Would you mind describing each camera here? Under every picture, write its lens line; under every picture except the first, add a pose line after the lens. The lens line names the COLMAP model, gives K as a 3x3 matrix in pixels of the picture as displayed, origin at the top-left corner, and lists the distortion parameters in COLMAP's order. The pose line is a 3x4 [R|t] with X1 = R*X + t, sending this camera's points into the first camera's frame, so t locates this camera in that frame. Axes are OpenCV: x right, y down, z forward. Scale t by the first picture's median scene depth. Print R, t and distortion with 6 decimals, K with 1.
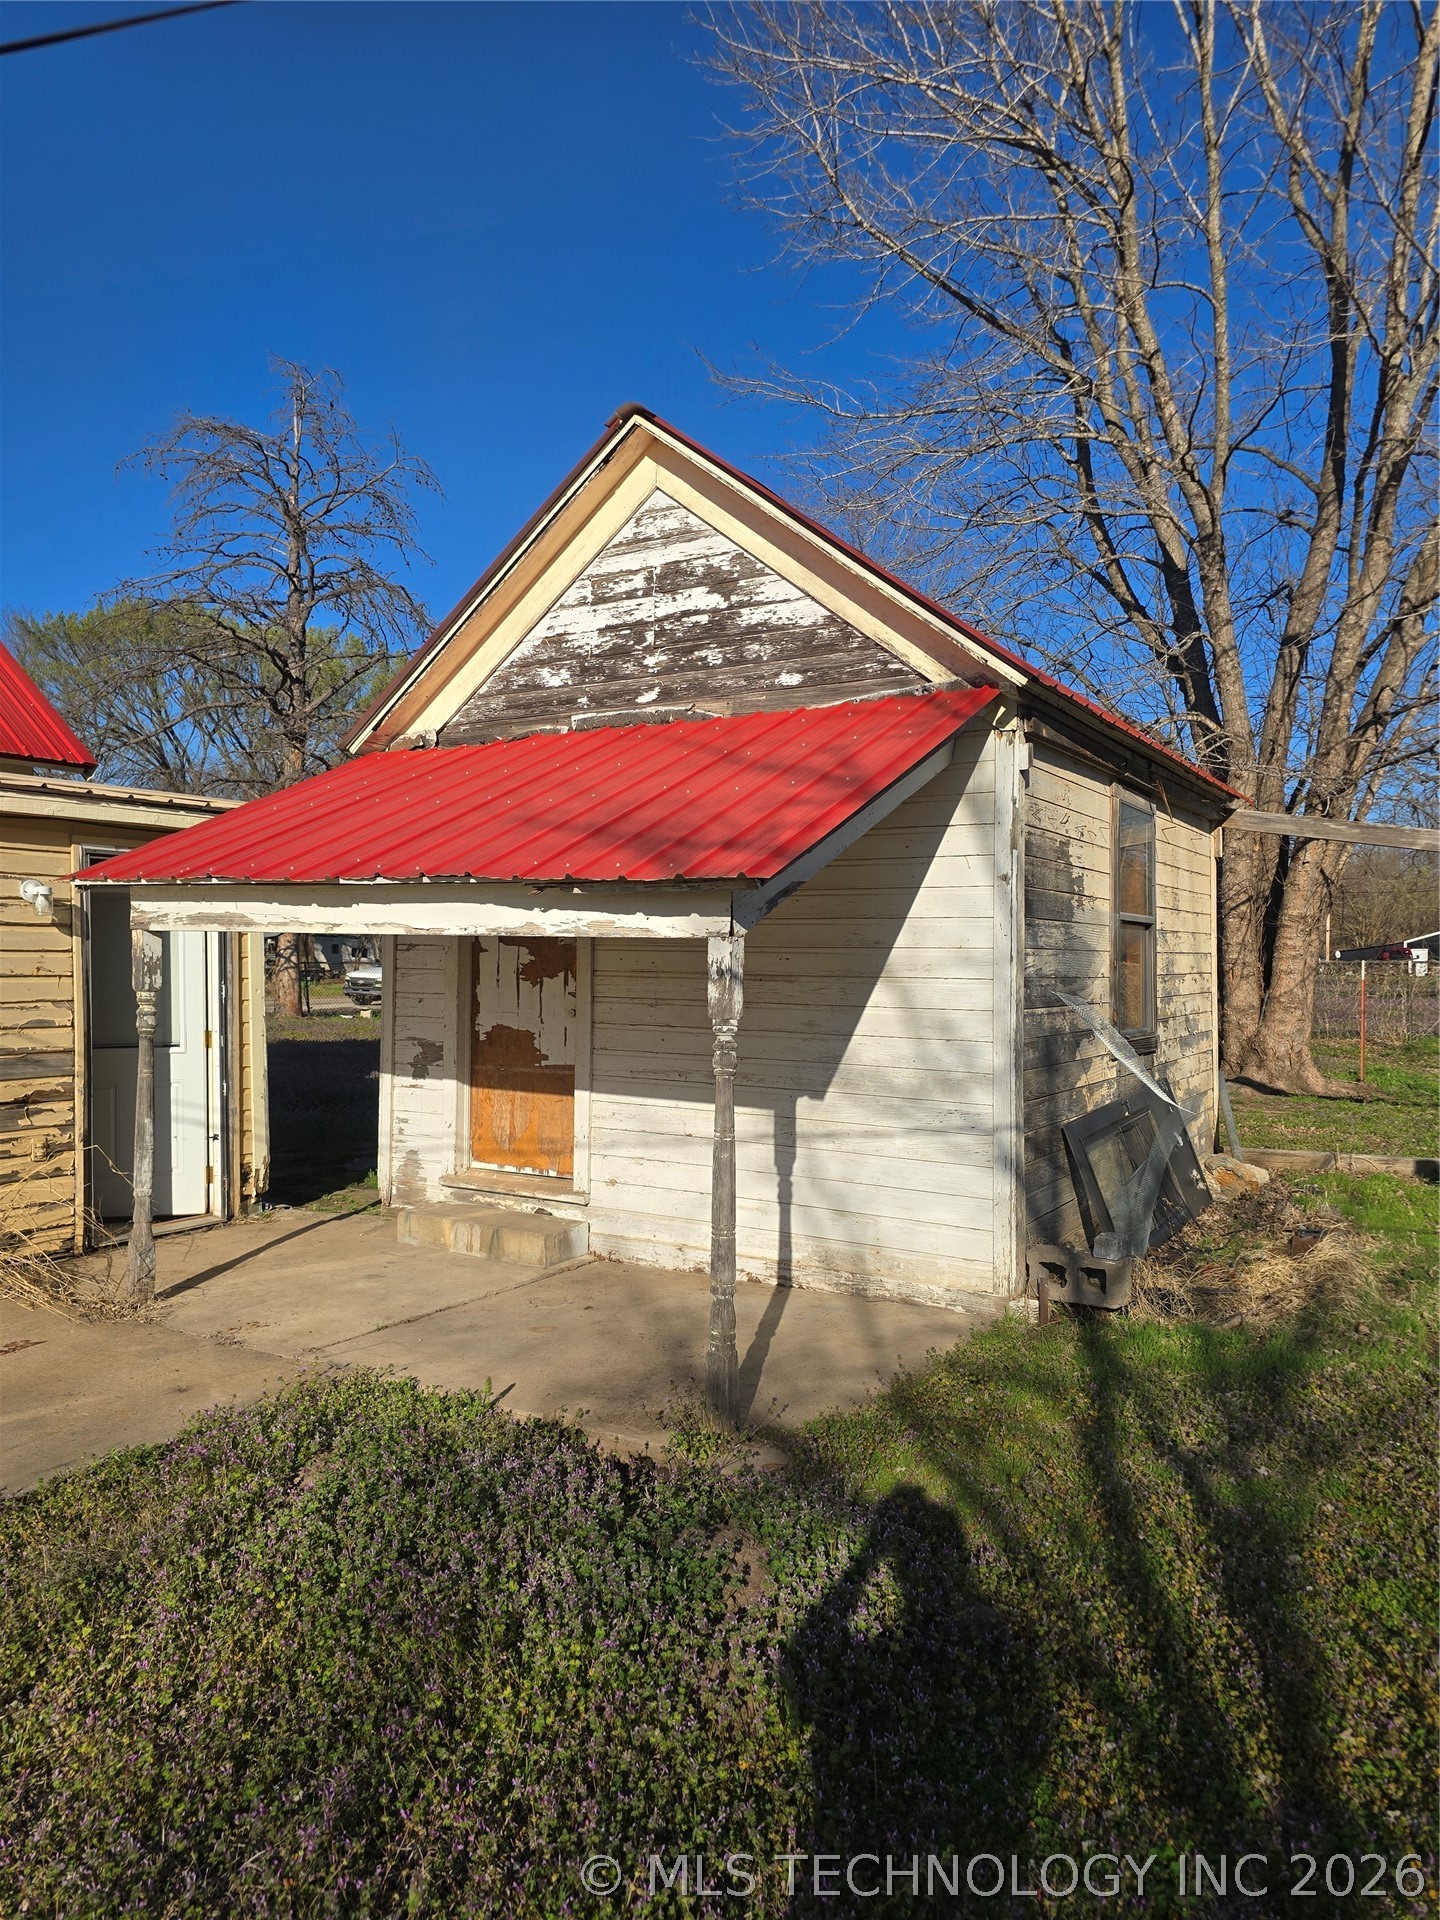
lens RADIAL K [[1275.6, 0, 719.6], [0, 1275.6, 962.3], [0, 0, 1]] dist [0.001234, -0.000269]
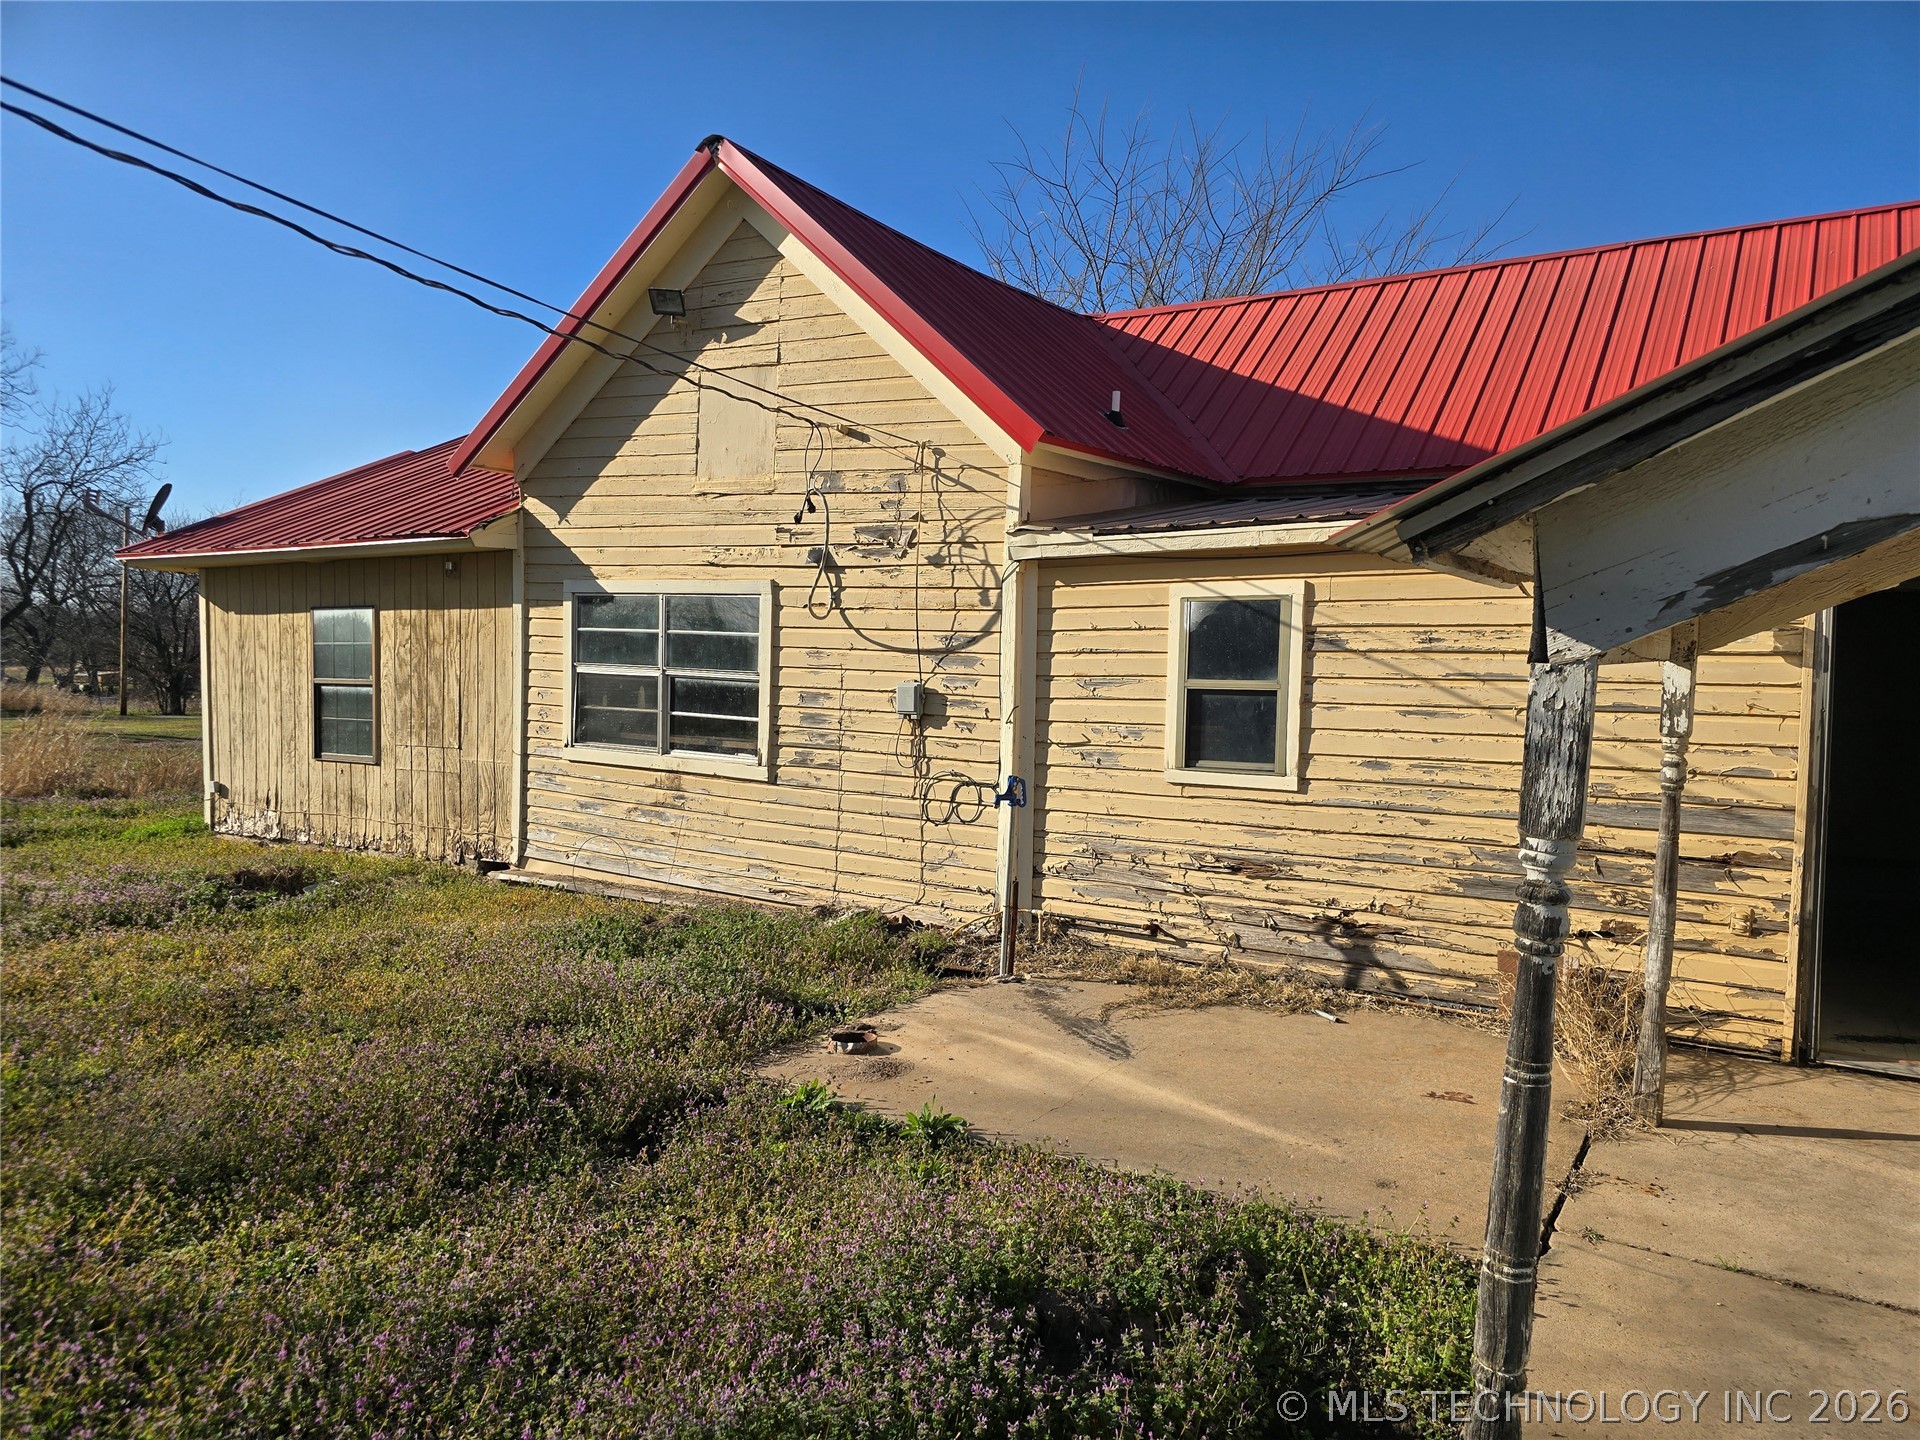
lens RADIAL K [[1275.6, 0, 958.9], [0, 1275.6, 727.9], [0, 0, 1]] dist [0.001234, -0.000269]
pose [[0.005154, 0.047317, -0.998867, 0.294735], [-0.025262, 0.998567, 0.047172, -0.007231], [0.999668, 0.024990, 0.006342, 0.473145]]
